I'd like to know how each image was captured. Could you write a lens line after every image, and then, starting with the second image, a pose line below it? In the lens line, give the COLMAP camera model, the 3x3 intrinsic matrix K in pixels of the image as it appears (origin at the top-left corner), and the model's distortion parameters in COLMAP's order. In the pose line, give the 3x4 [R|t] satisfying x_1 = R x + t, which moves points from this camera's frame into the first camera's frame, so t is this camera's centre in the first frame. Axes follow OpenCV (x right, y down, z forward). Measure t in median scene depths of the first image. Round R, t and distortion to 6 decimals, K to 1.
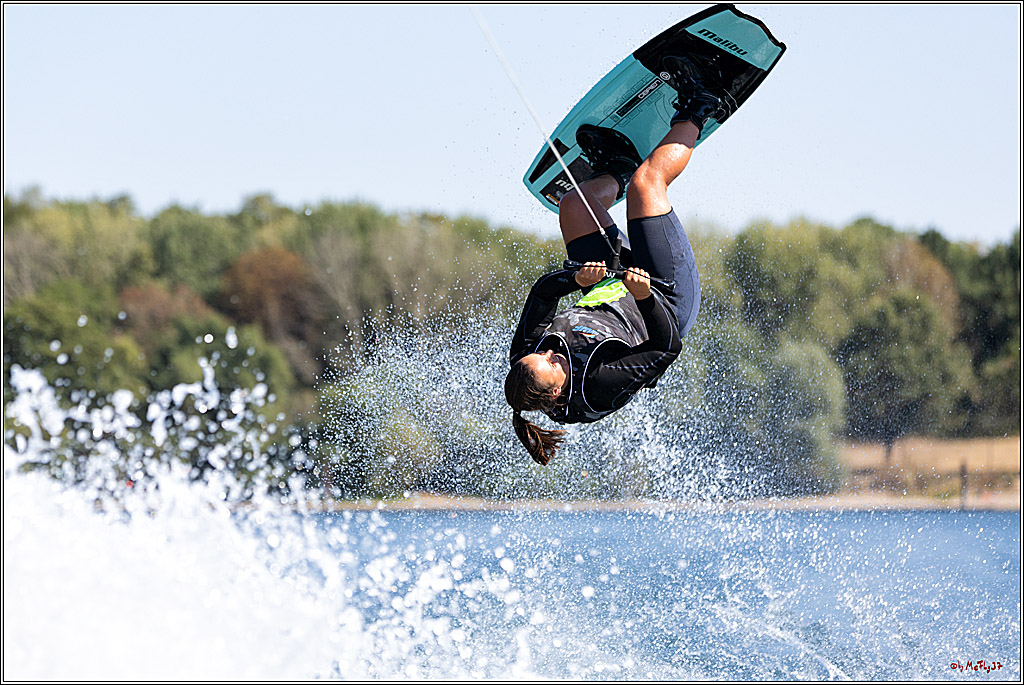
lens RADIAL K [[5166.0, 0, 506.9], [0, 5166.0, 344.7], [0, 0, 1]] dist [0.259985, 0.000000]
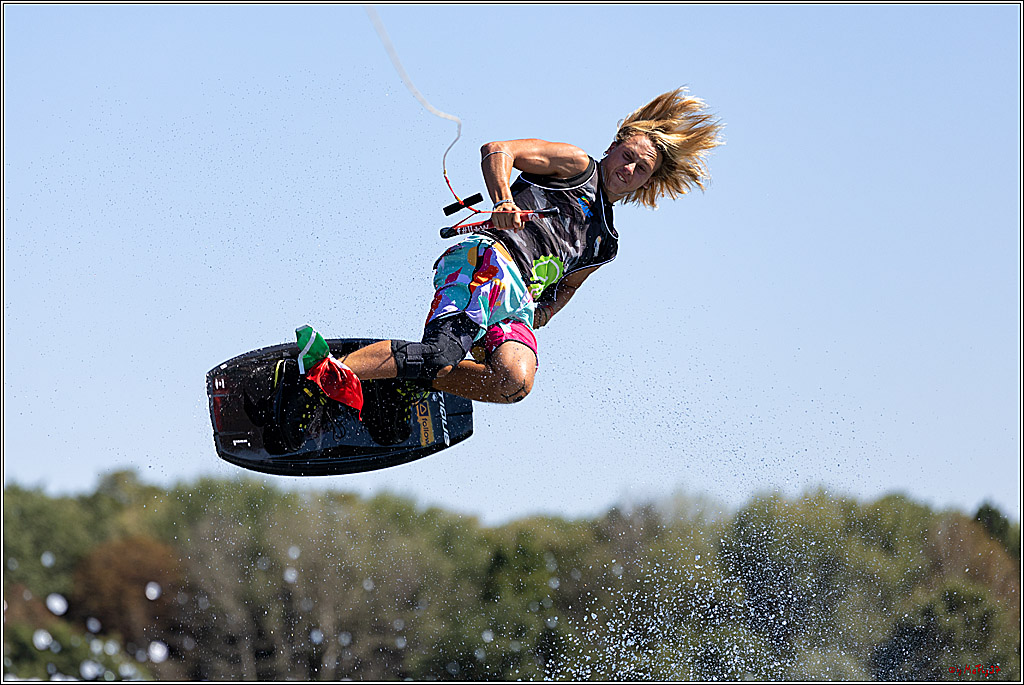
lens RADIAL K [[5983.5, 0, 512.0], [0, 5983.5, 341.7], [0, 0, 1]] dist [-0.364415, 0.000000]
pose [[0.999822, -0.011377, 0.015072, -0.002266], [0.012141, 0.998597, -0.051547, -0.001191], [-0.014464, 0.051721, 0.998557, 0.104544]]
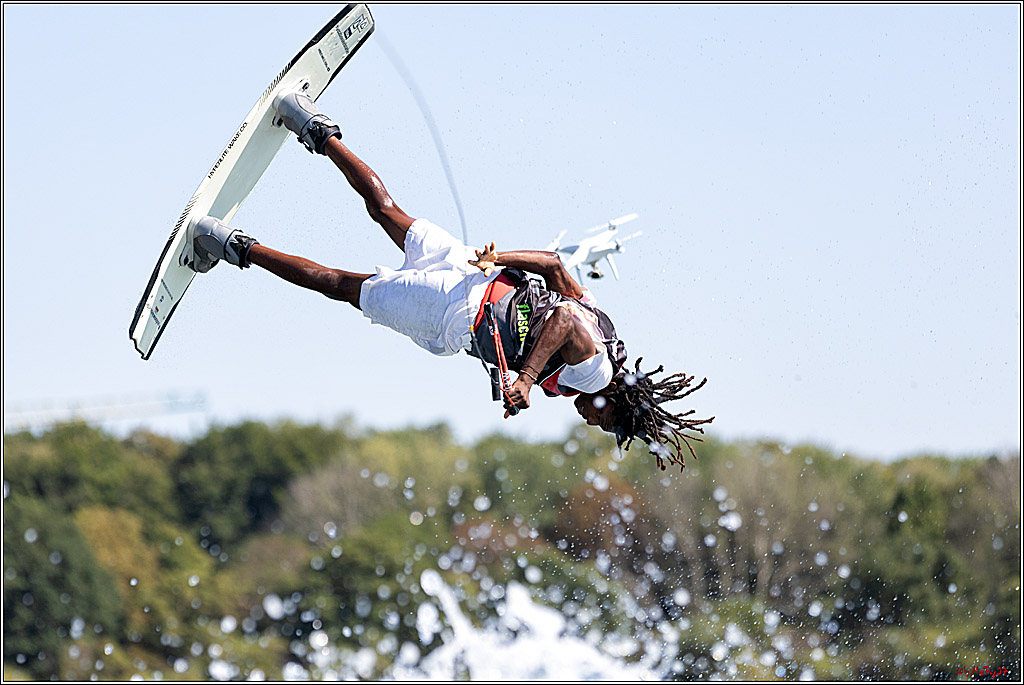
lens RADIAL K [[5983.5, 0, 512.5], [0, 5983.5, 341.5], [0, 0, 1]] dist [-0.364415, 0.000000]
pose [[0.998976, -0.002964, -0.045148, -0.012671], [0.001280, 0.999304, -0.037278, -0.002877], [0.045227, 0.037182, 0.998285, -0.103756]]
